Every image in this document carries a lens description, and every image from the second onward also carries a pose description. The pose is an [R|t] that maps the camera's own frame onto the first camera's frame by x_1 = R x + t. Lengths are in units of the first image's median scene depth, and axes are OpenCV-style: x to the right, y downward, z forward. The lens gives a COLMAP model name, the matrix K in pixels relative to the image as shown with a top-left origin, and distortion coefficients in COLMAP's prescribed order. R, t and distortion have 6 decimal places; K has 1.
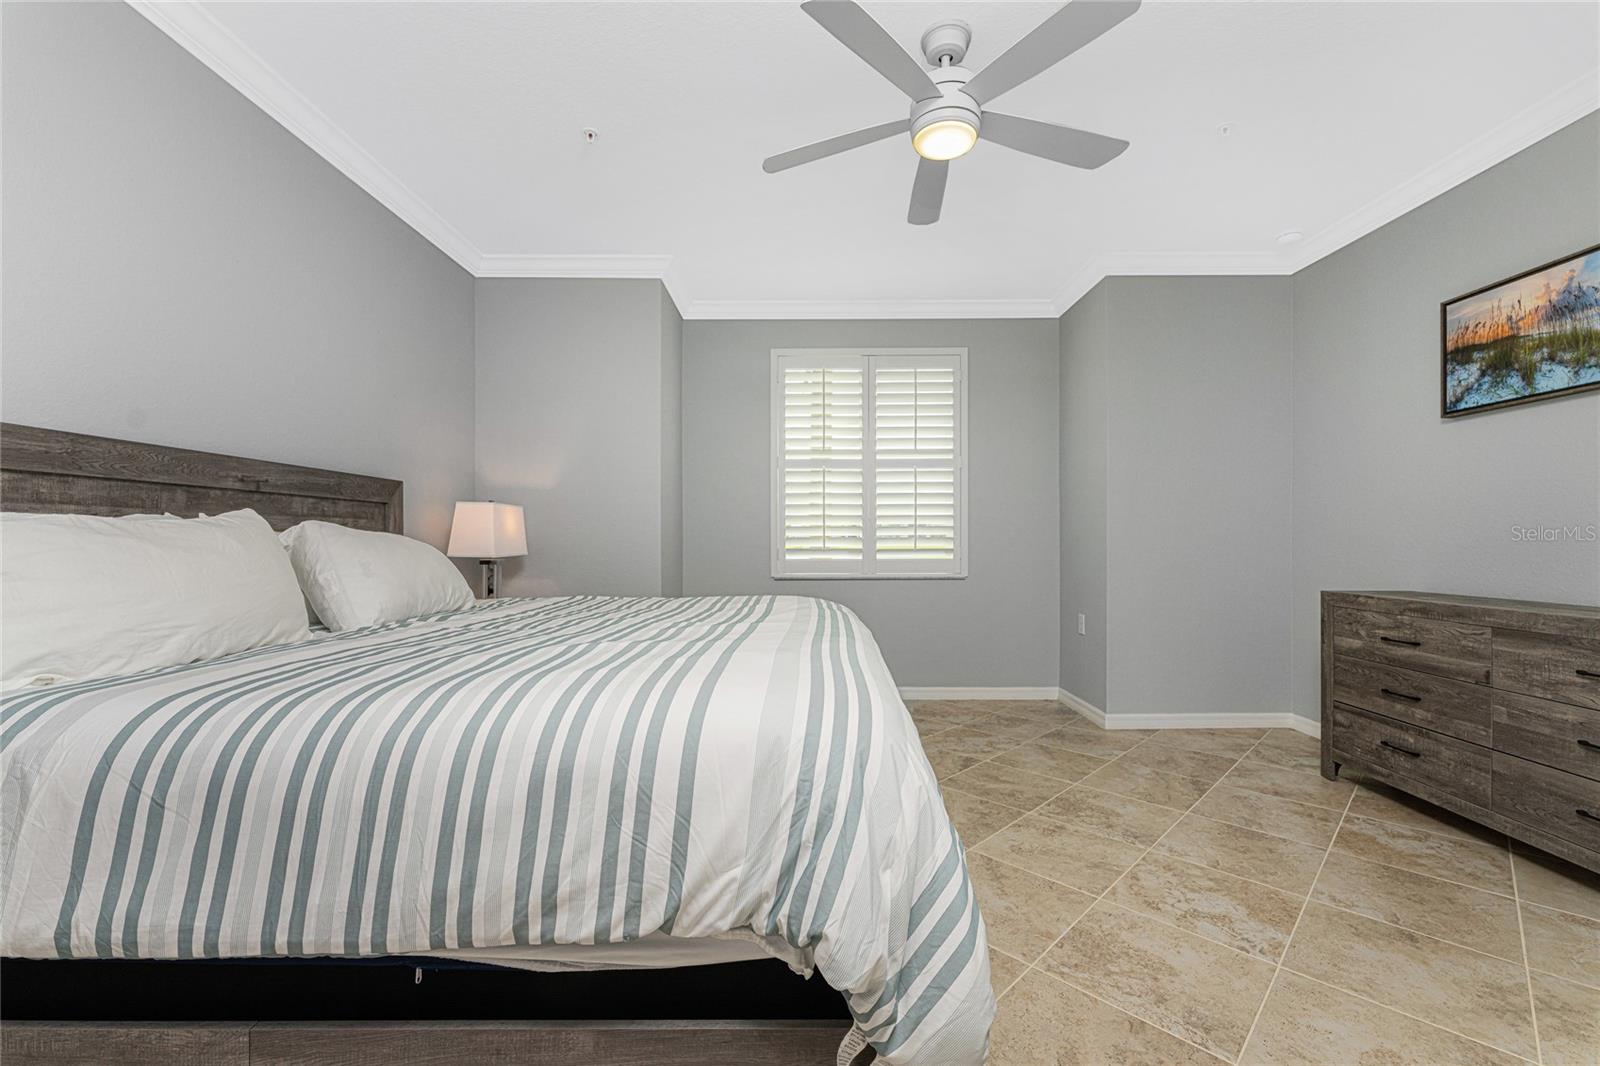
lens RADIAL K [[653.0, 0, 795.2], [0, 653.0, 533.0], [0, 0, 1]] dist [-0.003062, -0.000127]
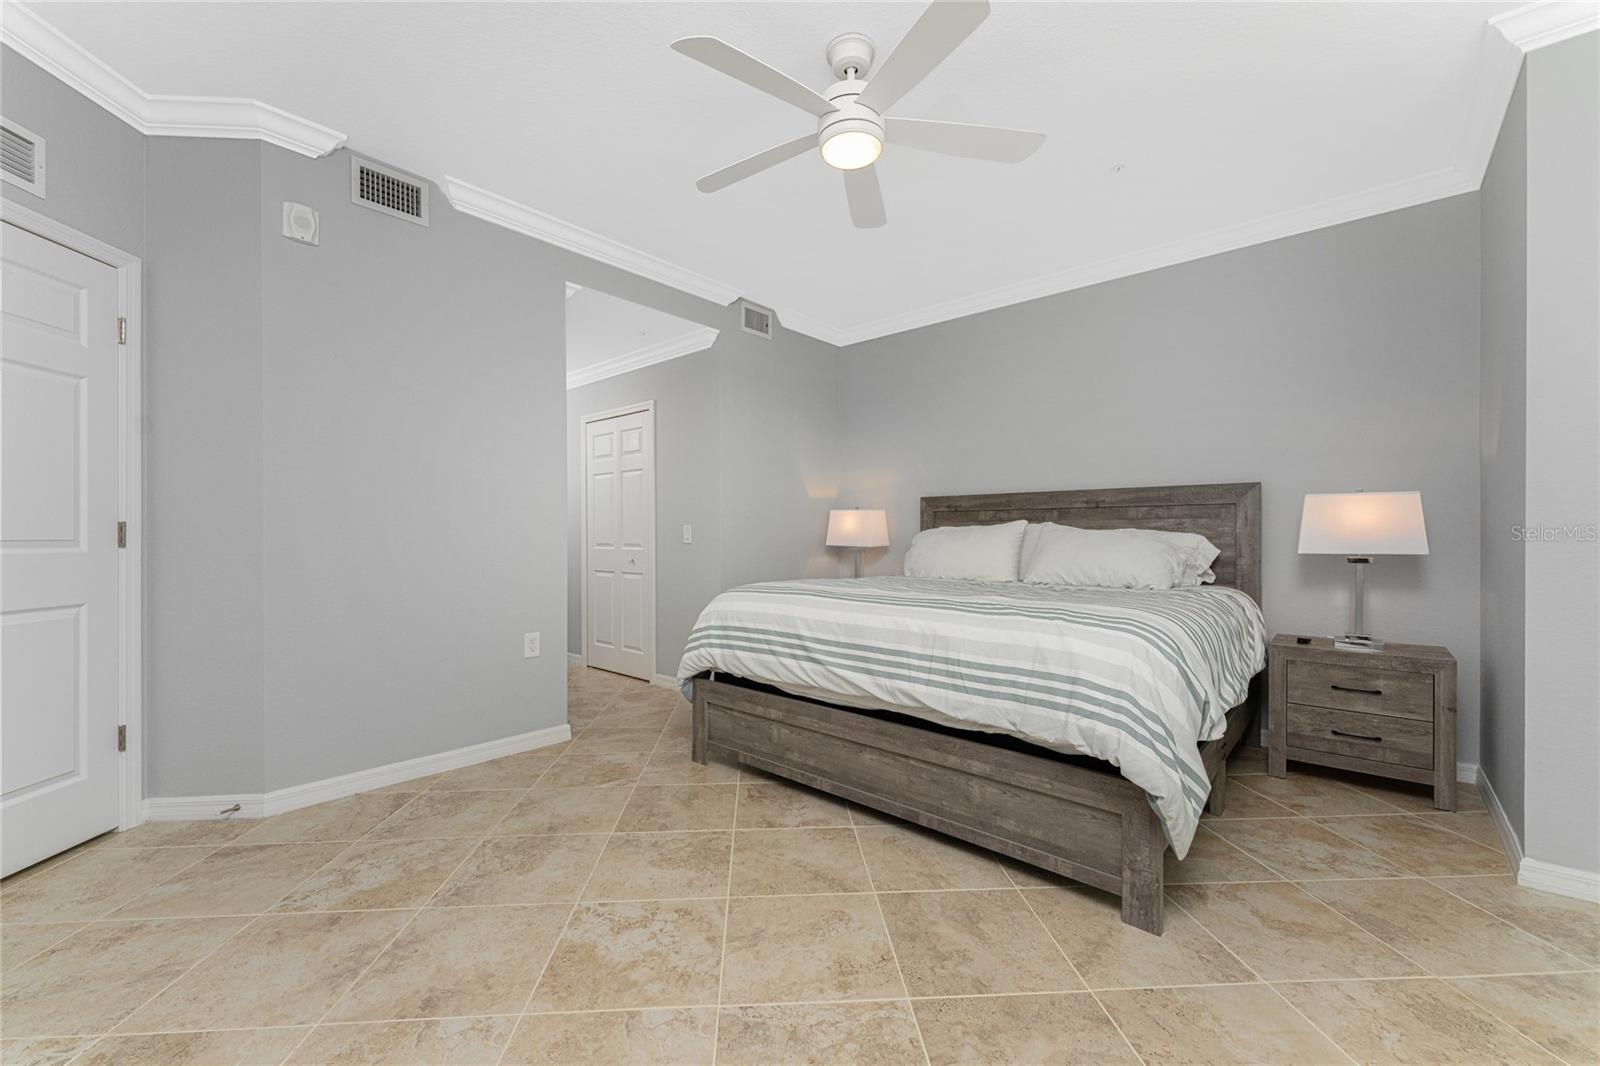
lens RADIAL K [[653.0, 0, 797.8], [0, 653.0, 539.5], [0, 0, 1]] dist [-0.003062, -0.000127]
pose [[-0.658102, 0.003310, -0.752921, 1.117602], [0.008110, 0.999963, -0.002693, 0.022359], [0.752885, -0.007879, -0.658105, 1.700811]]
